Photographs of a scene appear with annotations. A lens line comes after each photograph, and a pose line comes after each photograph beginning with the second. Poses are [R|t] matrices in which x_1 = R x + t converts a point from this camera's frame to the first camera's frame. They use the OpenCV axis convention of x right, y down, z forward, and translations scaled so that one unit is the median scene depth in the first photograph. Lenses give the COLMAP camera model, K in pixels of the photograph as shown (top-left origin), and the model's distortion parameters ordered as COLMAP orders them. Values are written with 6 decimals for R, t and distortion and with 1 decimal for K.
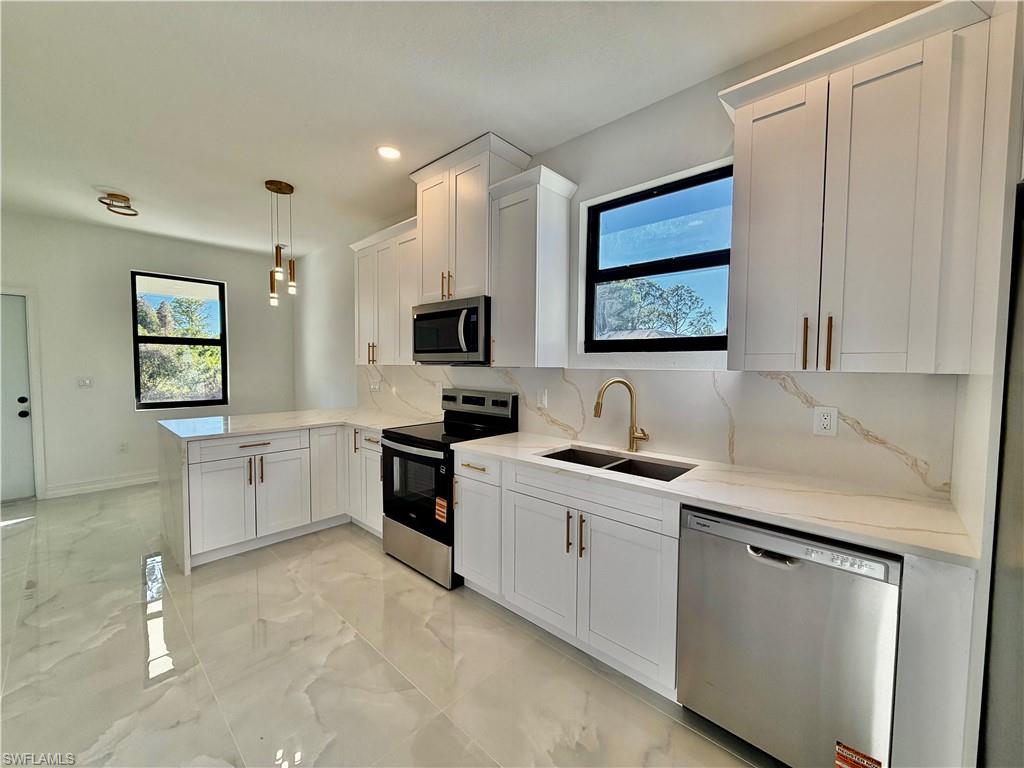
lens RADIAL K [[404.6, 0, 510.1], [0, 404.6, 382.1], [0, 0, 1]] dist [-0.010077, 0.000610]
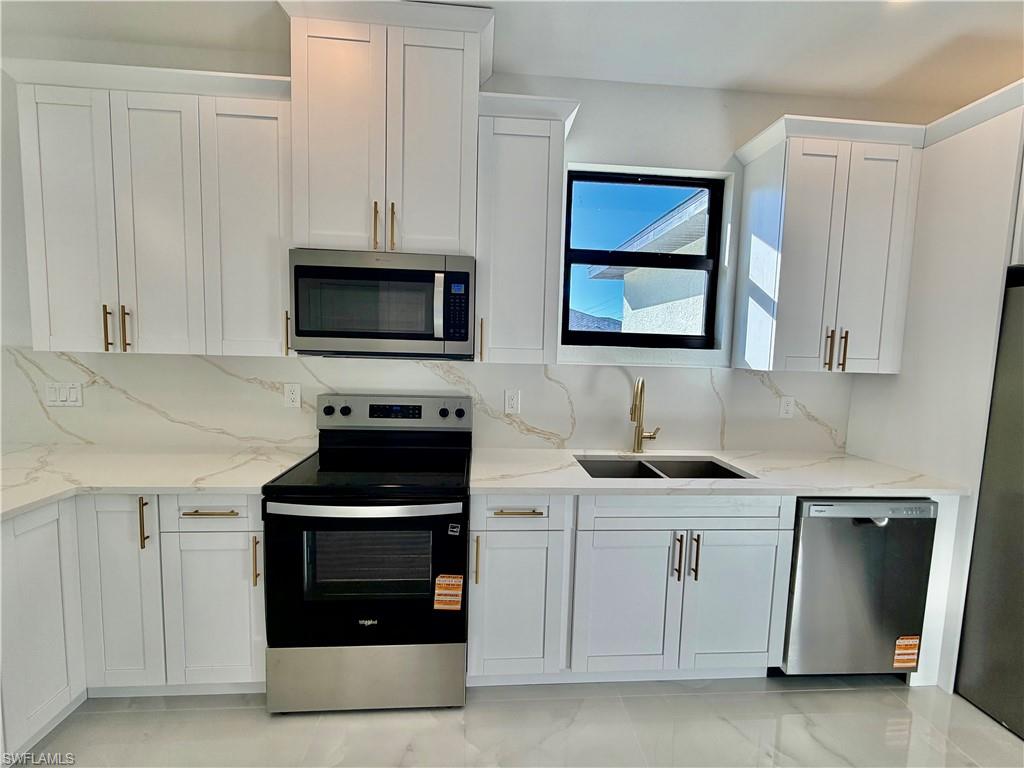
lens RADIAL K [[433.3, 0, 513.5], [0, 433.3, 382.0], [0, 0, 1]] dist [-0.003319, -0.000514]
pose [[0.686592, -0.044069, 0.725706, -0.532371], [0.008141, 0.998565, 0.052937, -0.042799], [-0.726997, -0.030438, 0.685966, 0.438818]]
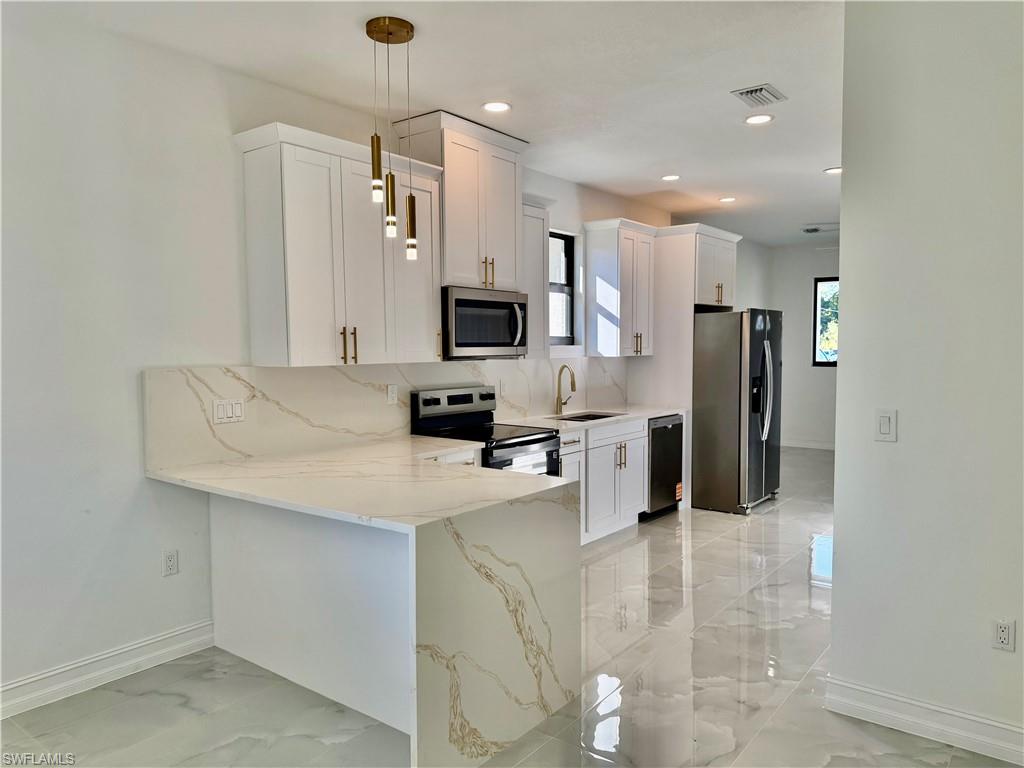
lens RADIAL K [[712.6, 0, 512.3], [0, 712.6, 387.1], [0, 0, 1]] dist [0.041741, -0.048384]
pose [[-0.079489, -0.065856, 0.994658, -1.882061], [0.049023, 0.996350, 0.069886, -0.095619], [-0.995630, 0.054316, -0.075970, 1.147662]]
